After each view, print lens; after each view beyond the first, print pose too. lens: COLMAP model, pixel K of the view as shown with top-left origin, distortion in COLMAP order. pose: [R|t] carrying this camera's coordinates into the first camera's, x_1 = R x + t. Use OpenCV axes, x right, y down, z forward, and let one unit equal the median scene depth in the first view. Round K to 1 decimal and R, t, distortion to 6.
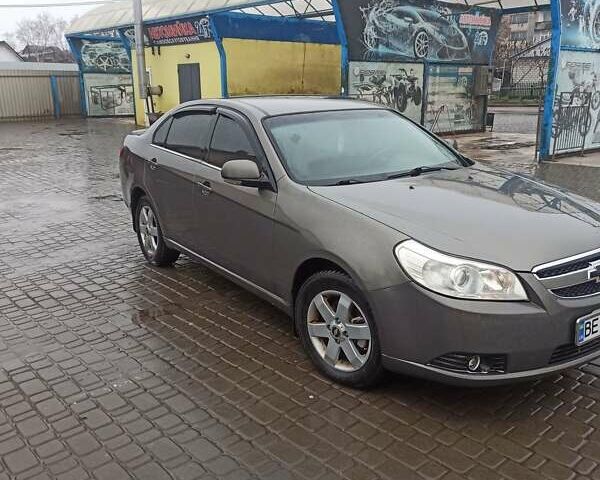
lens RADIAL K [[591.6, 0, 300.6], [0, 591.6, 242.7], [0, 0, 1]] dist [0.047104, 0.000000]
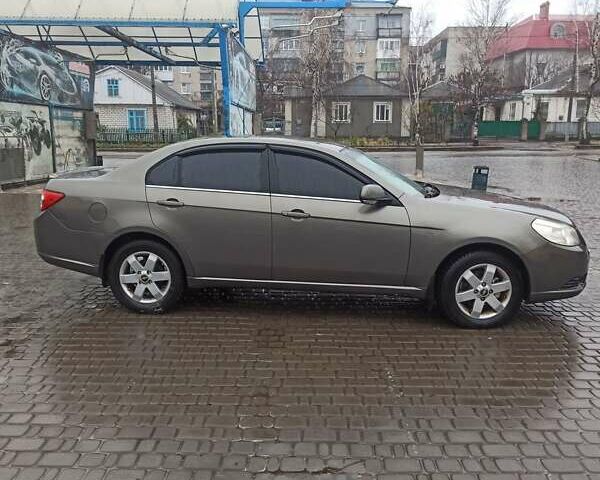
lens RADIAL K [[591.6, 0, 299.4], [0, 591.6, 239.6], [0, 0, 1]] dist [0.047104, 0.000000]
pose [[0.663589, -0.125290, 0.737531, -0.275293], [0.182473, 0.983207, 0.002845, -0.013750], [-0.725502, 0.132691, 0.675307, 0.067432]]
